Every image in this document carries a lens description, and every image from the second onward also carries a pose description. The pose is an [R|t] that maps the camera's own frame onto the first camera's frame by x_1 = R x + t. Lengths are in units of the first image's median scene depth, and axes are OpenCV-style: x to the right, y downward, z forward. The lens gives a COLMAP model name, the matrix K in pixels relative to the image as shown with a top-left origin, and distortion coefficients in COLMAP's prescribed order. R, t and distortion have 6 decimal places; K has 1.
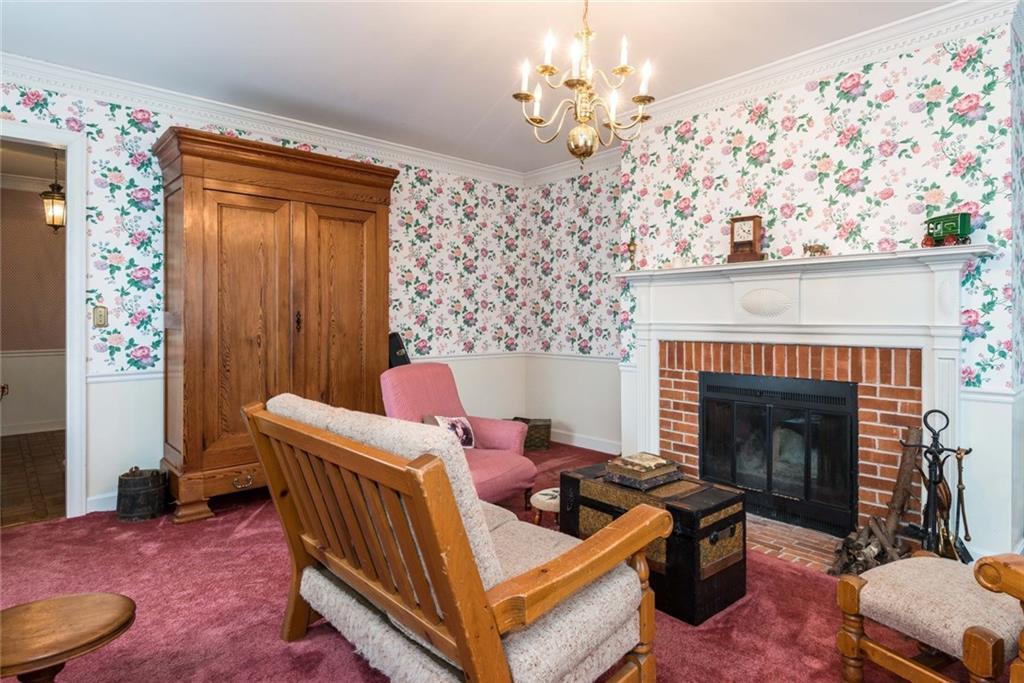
lens RADIAL K [[562.4, 0, 512.4], [0, 562.4, 330.8], [0, 0, 1]] dist [0.002600, -0.000513]
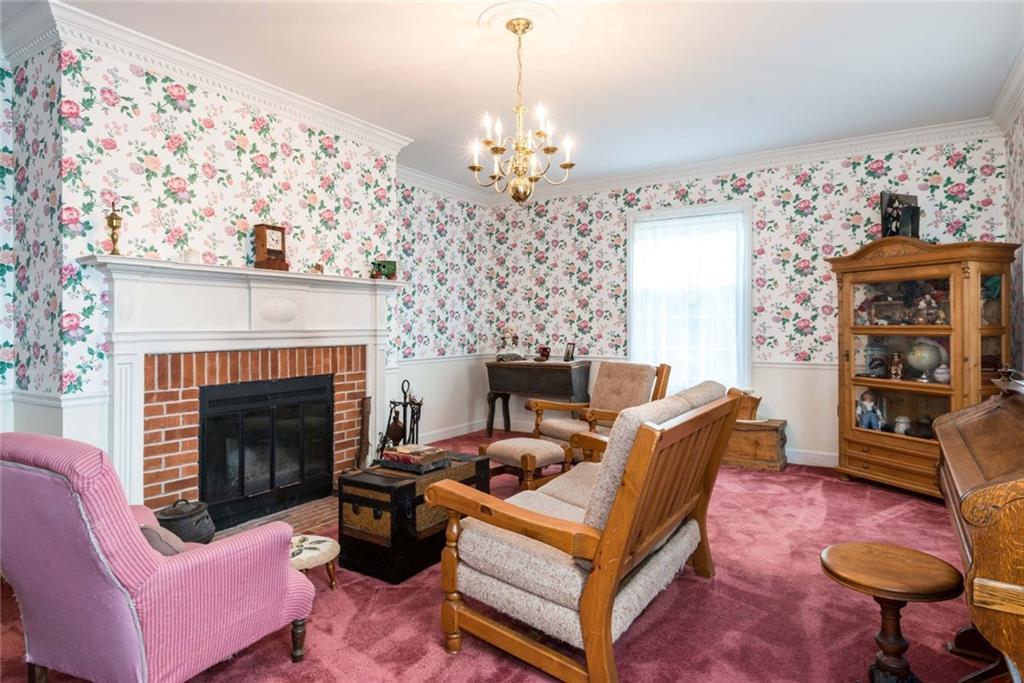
lens RADIAL K [[589.8, 0, 533.3], [0, 589.8, 328.0], [0, 0, 1]] dist [0.032538, -0.000706]
pose [[-0.300845, -0.011365, 0.953605, -0.710070], [0.016479, 0.999718, 0.017114, -0.025332], [-0.953531, 0.020863, -0.300573, 0.812036]]
